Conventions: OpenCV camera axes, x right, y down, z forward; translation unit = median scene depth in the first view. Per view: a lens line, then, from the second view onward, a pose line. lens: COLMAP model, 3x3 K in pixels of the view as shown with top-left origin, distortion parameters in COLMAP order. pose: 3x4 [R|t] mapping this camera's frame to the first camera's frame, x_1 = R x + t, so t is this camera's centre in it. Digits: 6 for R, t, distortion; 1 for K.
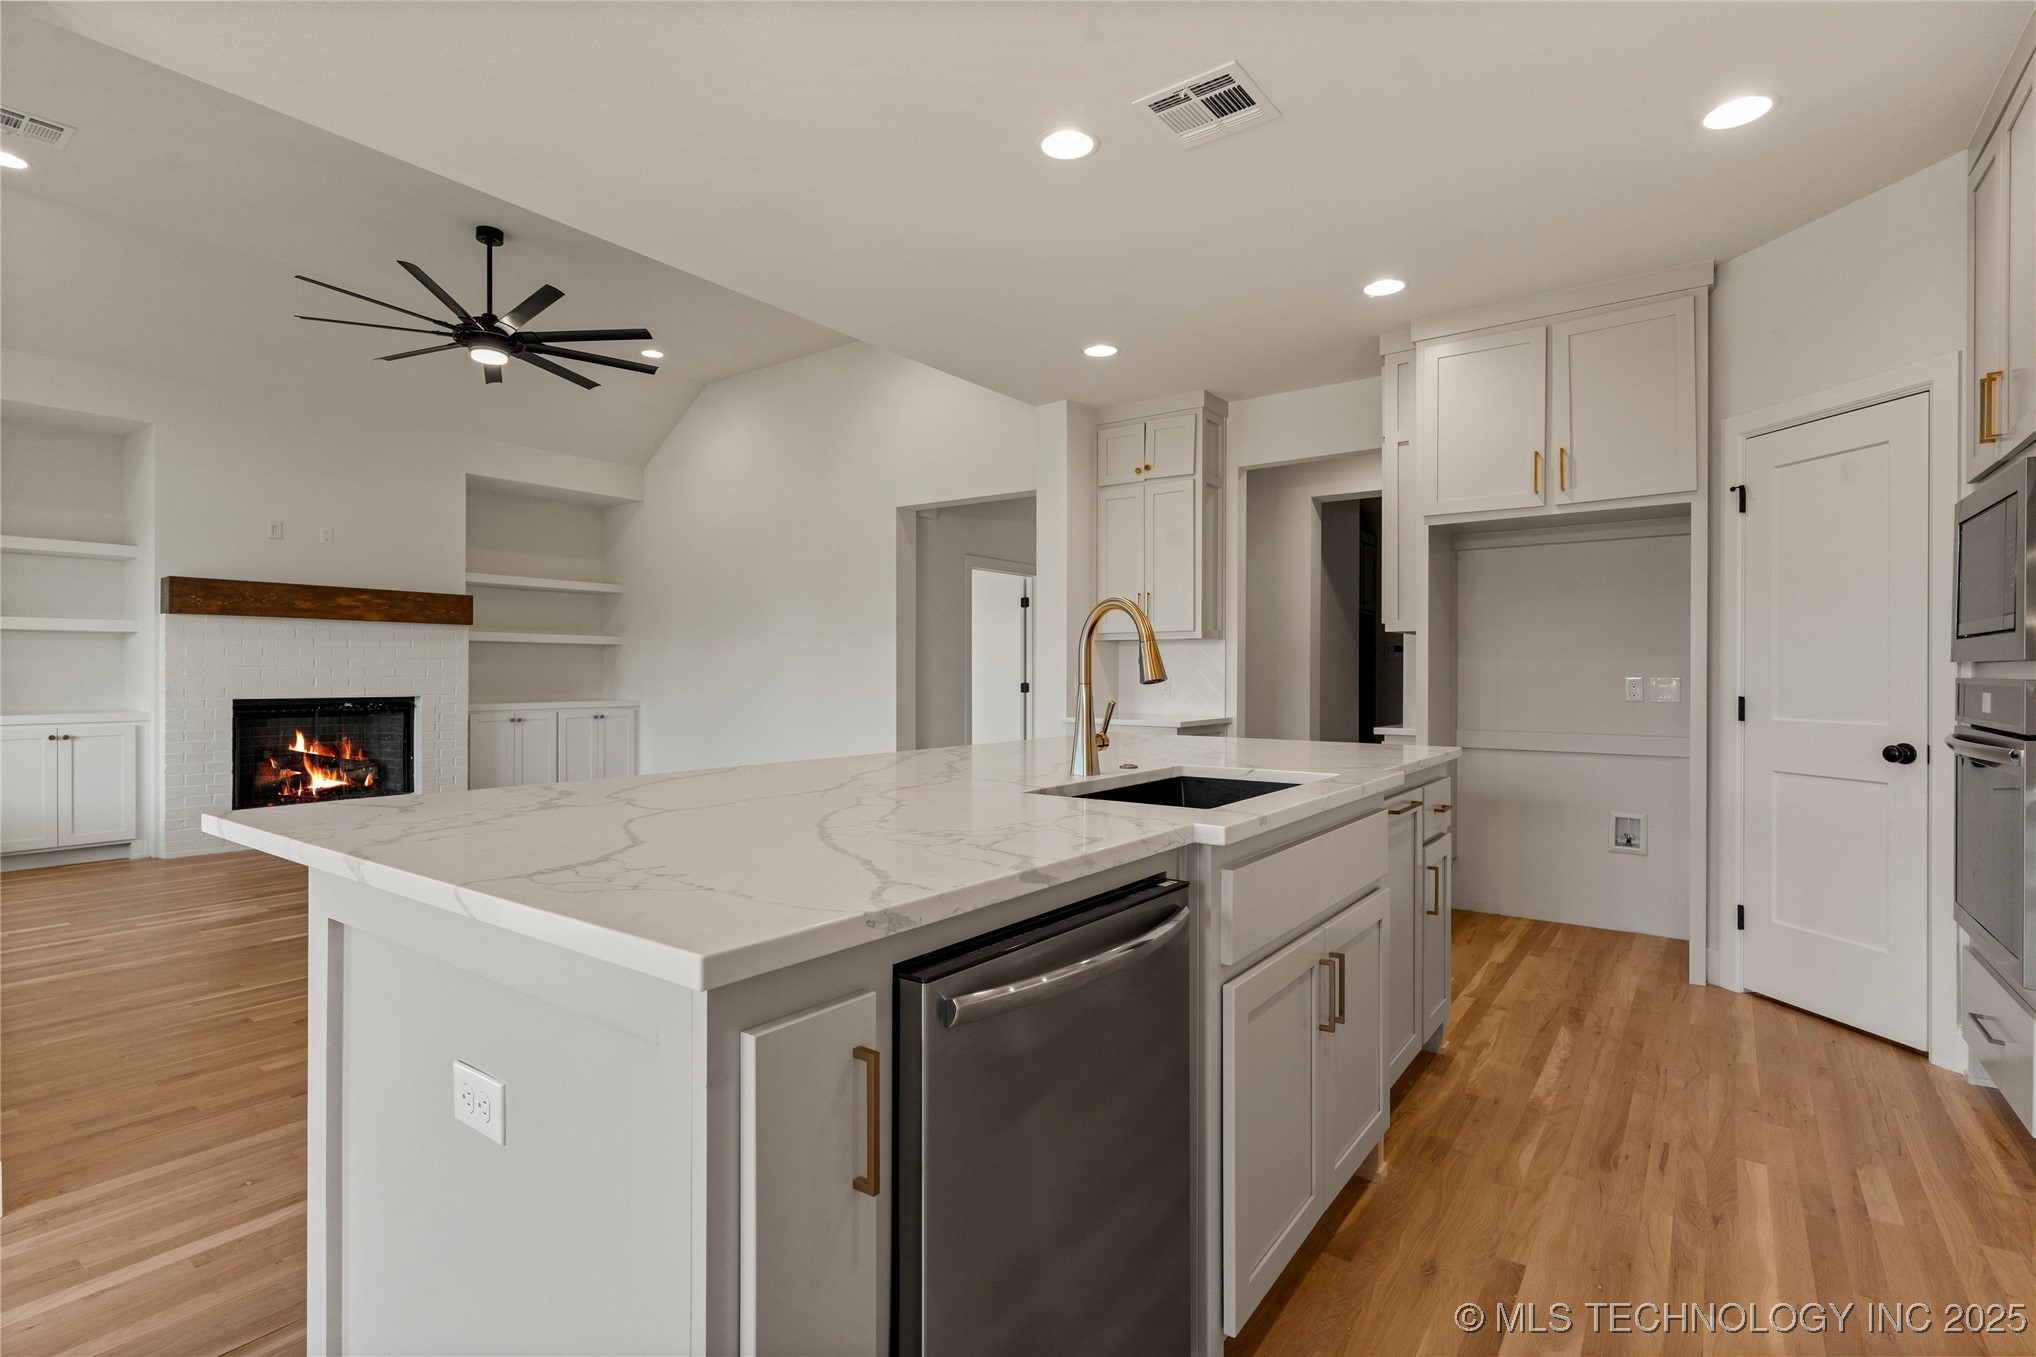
lens RADIAL K [[959.8, 0, 1017.2], [0, 959.8, 672.0], [0, 0, 1]] dist [-0.000117, -0.000564]
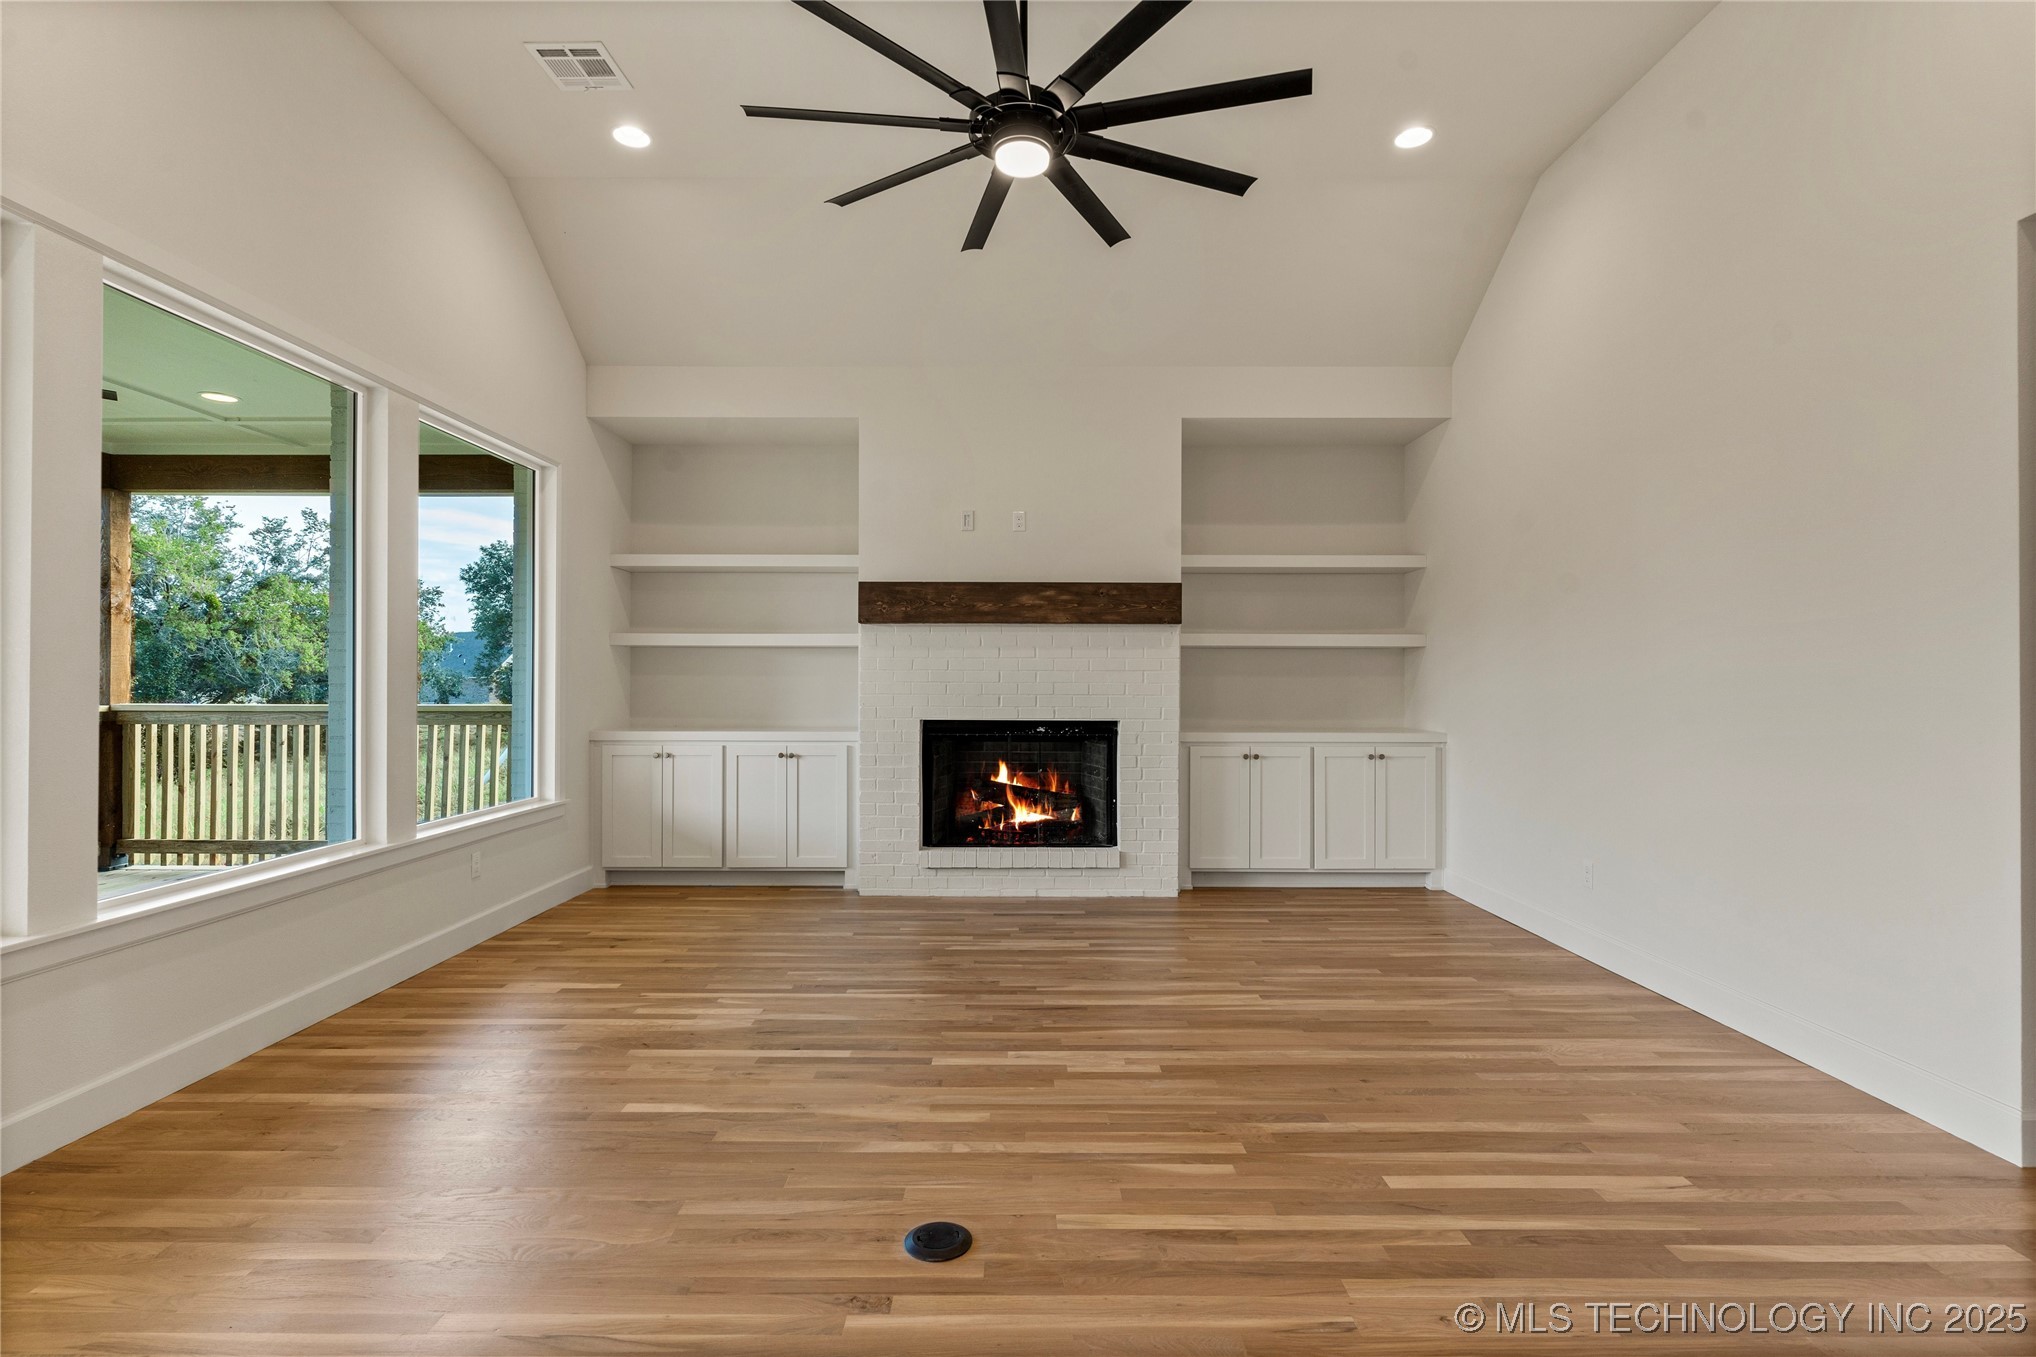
lens RADIAL K [[971.3, 0, 1010.8], [0, 971.3, 677.4], [0, 0, 1]] dist [0.001943, 0.000725]
pose [[0.587395, -0.004486, -0.809288, -0.055693], [-0.000891, 0.999980, -0.006190, -0.004267], [0.809300, 0.004357, 0.587379, 0.512084]]
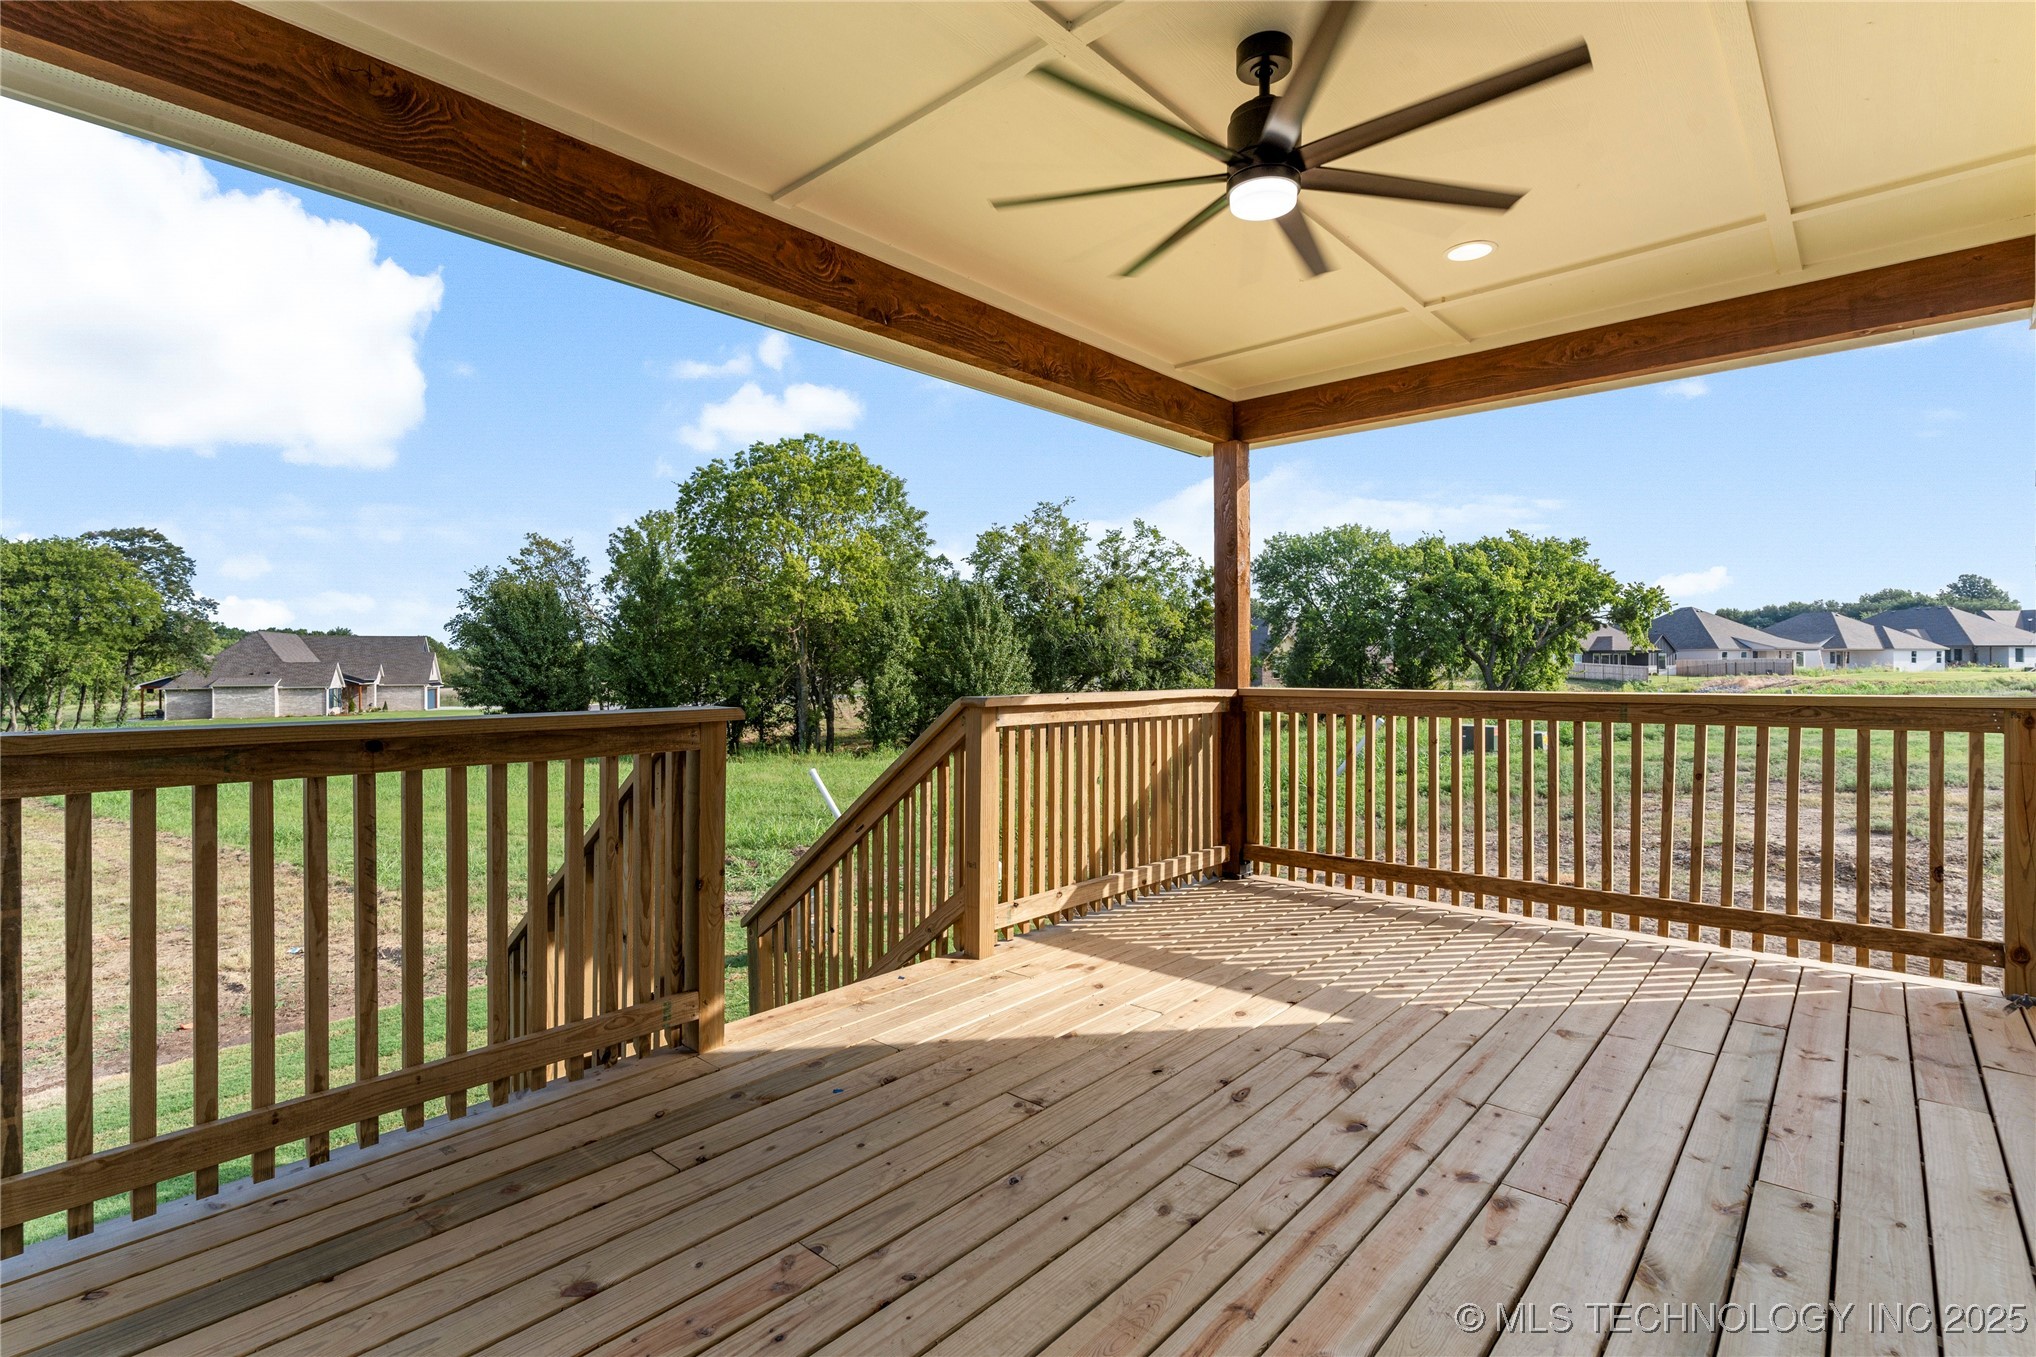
lens RADIAL K [[971.3, 0, 1010.8], [0, 971.3, 677.4], [0, 0, 1]] dist [0.001943, 0.000725]
pose [[-0.099722, 0.009414, -0.994971, -0.492078], [0.003599, 0.999952, 0.009100, -0.001255], [0.995009, -0.002673, -0.099751, 0.251580]]
